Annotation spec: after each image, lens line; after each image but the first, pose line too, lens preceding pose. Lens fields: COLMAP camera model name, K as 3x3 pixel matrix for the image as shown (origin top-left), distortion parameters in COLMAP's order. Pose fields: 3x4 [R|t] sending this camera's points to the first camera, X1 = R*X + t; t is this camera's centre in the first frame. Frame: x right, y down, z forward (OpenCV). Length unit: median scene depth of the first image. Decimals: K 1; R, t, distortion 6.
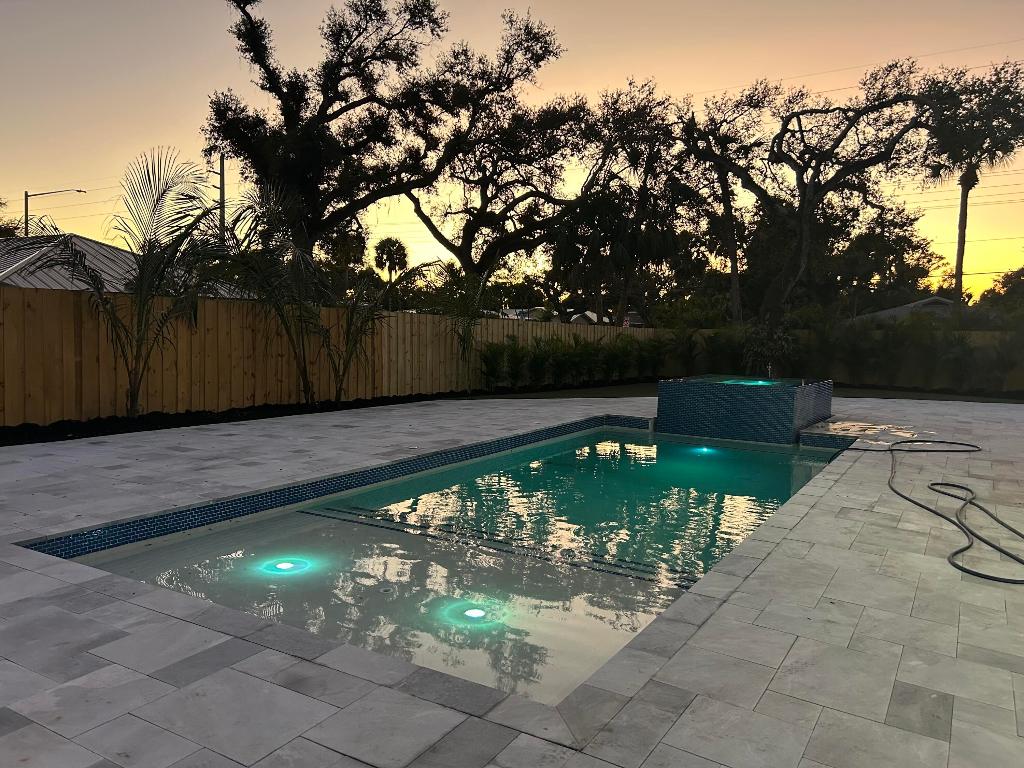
lens RADIAL K [[772.2, 0, 517.6], [0, 772.2, 387.0], [0, 0, 1]] dist [0.067014, -0.078377]
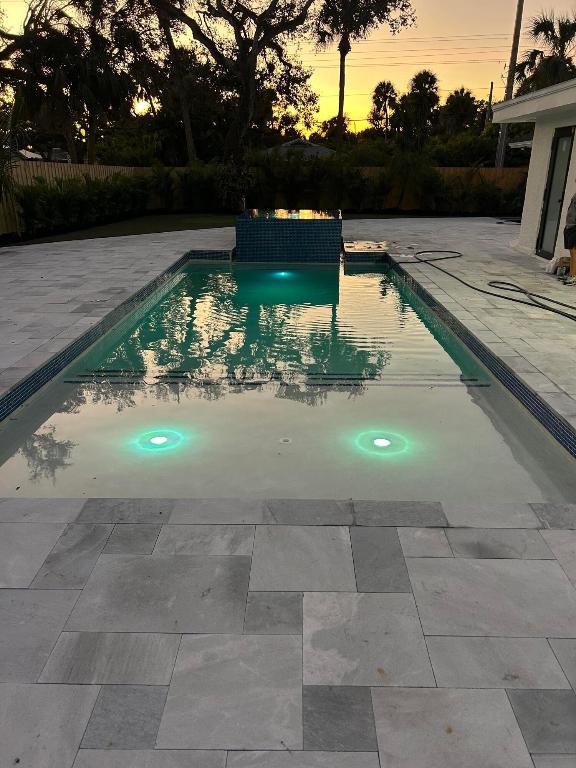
lens RADIAL K [[579.1, 0, 288.0], [0, 579.1, 384.0], [0, 0, 1]] dist [0.067014, -0.078377]
pose [[0.860232, -0.193272, 0.471855, -0.139785], [0.051268, 0.953476, 0.297078, -0.016603], [-0.507319, -0.231365, 0.830119, 0.082925]]
